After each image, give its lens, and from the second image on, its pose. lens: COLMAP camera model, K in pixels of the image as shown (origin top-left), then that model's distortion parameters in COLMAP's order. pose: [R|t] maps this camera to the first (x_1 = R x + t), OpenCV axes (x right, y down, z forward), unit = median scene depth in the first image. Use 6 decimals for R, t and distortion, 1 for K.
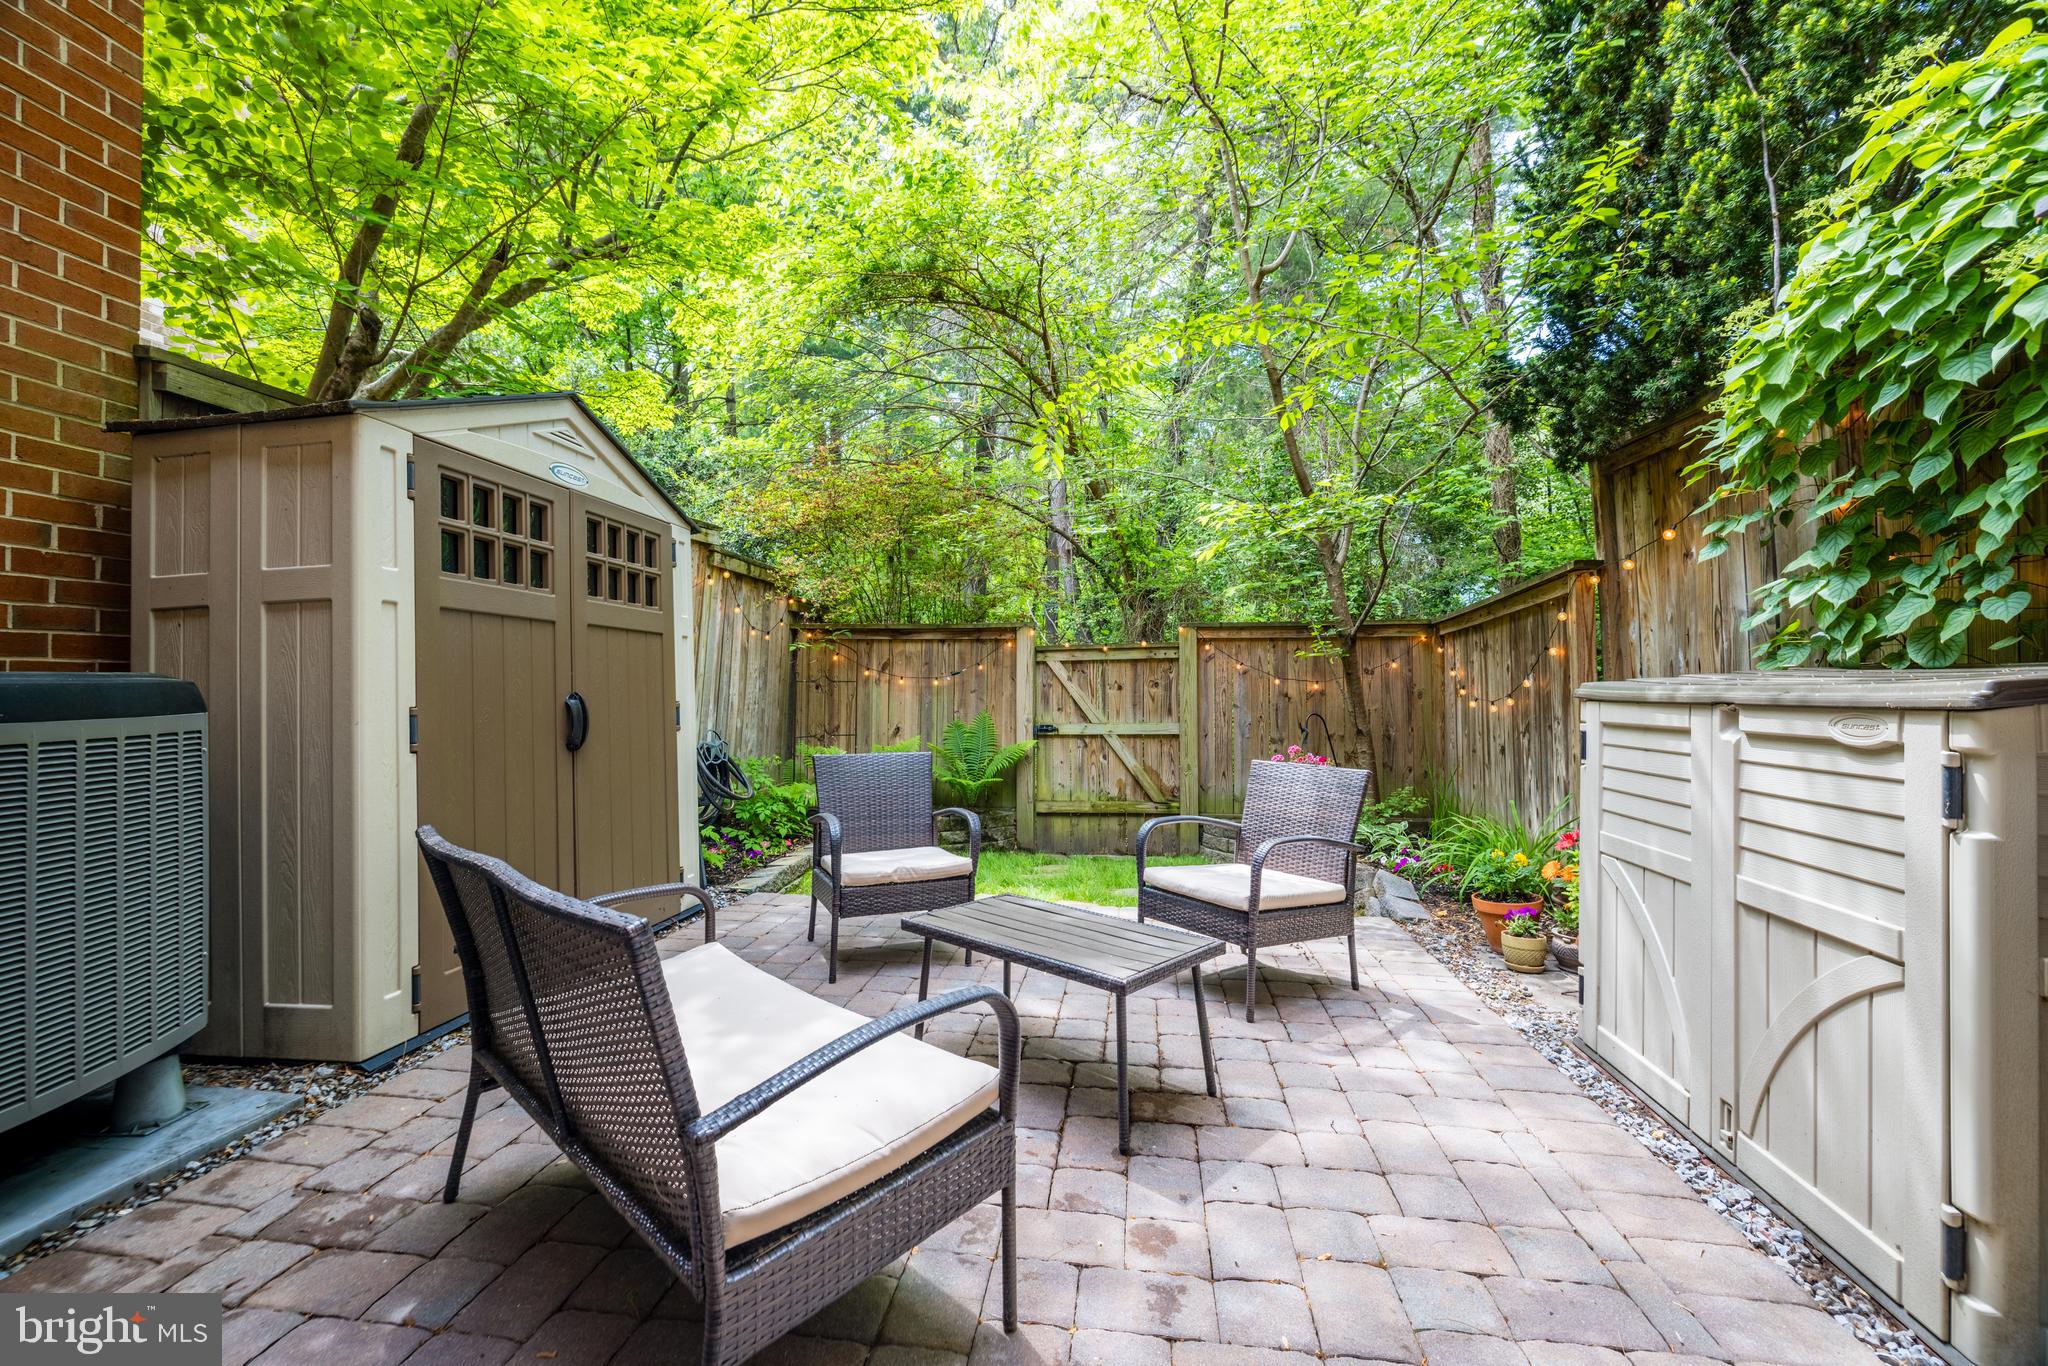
lens RADIAL K [[859.7, 0, 974.2], [0, 859.7, 659.5], [0, 0, 1]] dist [-0.001991, -0.000392]
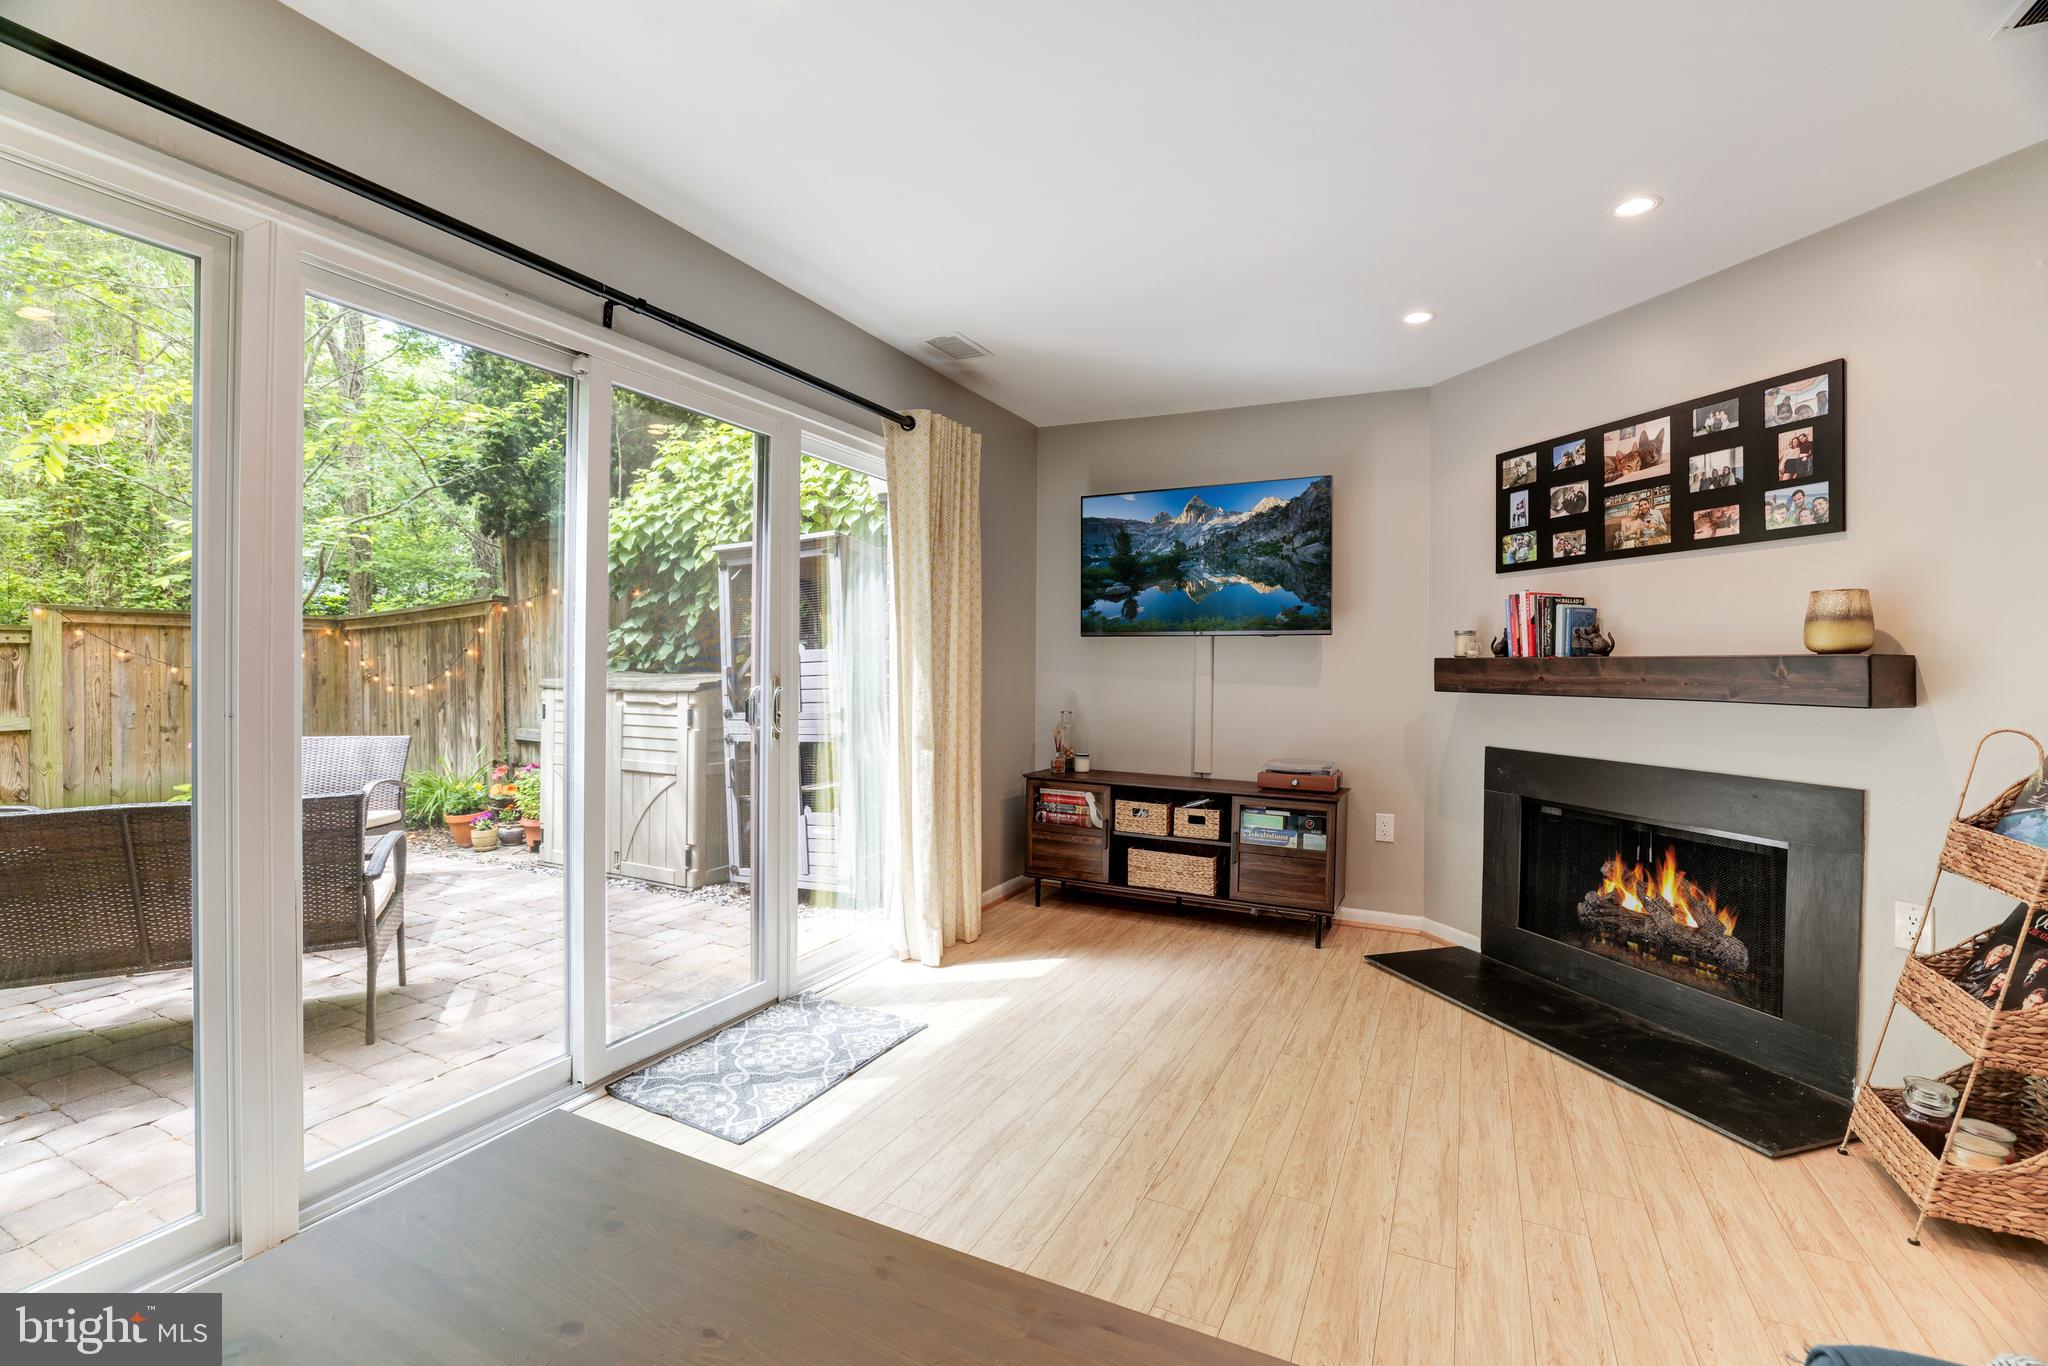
lens RADIAL K [[859.7, 0, 1017.1], [0, 859.7, 686.1], [0, 0, 1]] dist [-0.001991, -0.000392]
pose [[0.283271, -0.022720, 0.958771, -0.318498], [-0.034610, 0.998826, 0.033895, -0.022766], [-0.958415, -0.042785, 0.282152, -0.215243]]
